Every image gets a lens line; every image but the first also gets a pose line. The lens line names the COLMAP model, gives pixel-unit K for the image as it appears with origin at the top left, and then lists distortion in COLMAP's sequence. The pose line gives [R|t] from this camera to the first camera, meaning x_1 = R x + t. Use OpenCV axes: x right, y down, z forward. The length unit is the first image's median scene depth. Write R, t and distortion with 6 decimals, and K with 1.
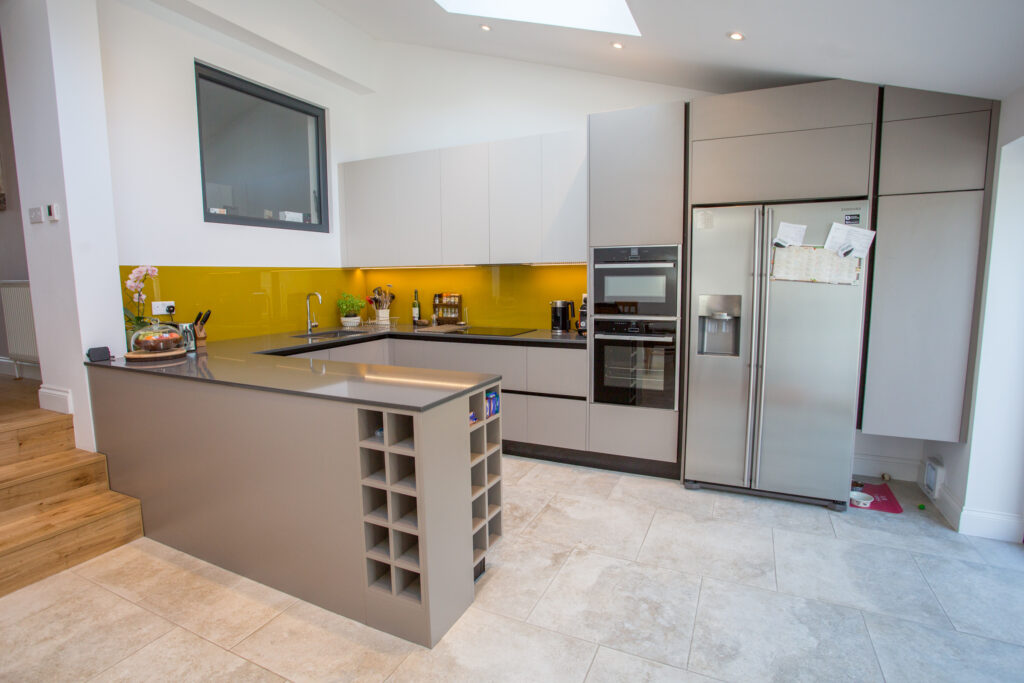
lens RADIAL K [[504.2, 0, 512.0], [0, 504.2, 341.5], [0, 0, 1]] dist [-0.069248, 0.027847]
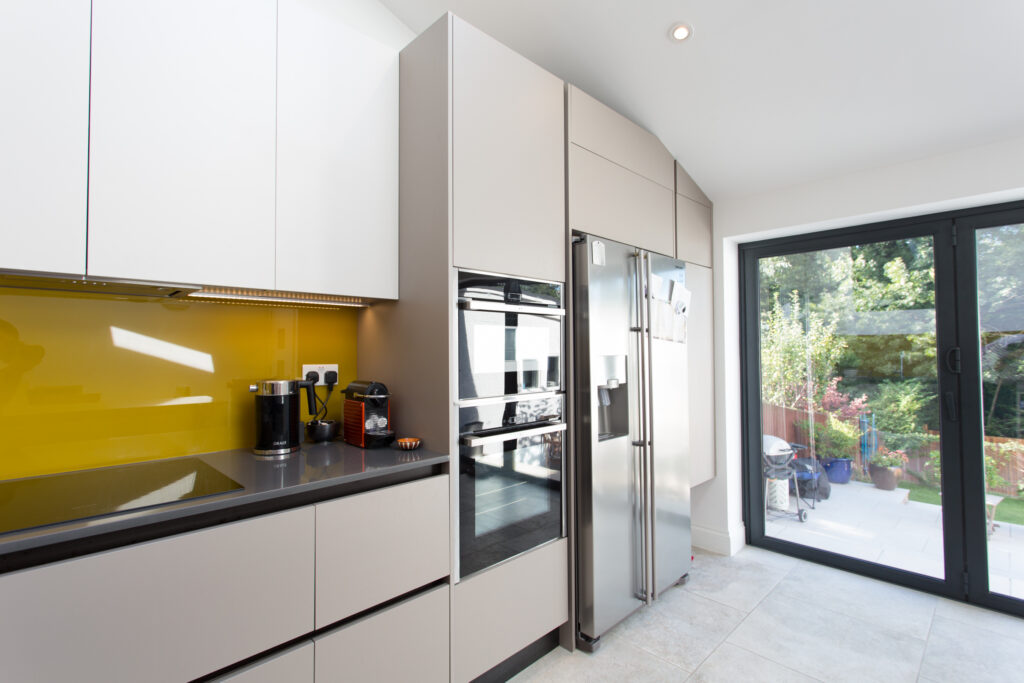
lens RADIAL K [[484.5, 0, 506.3], [0, 484.5, 338.1], [0, 0, 1]] dist [-0.000964, 0.000774]
pose [[0.347734, 0.032432, 0.937032, -0.276636], [0.120075, 0.989632, -0.078813, -0.071201], [-0.929873, 0.139920, 0.340234, 0.783291]]
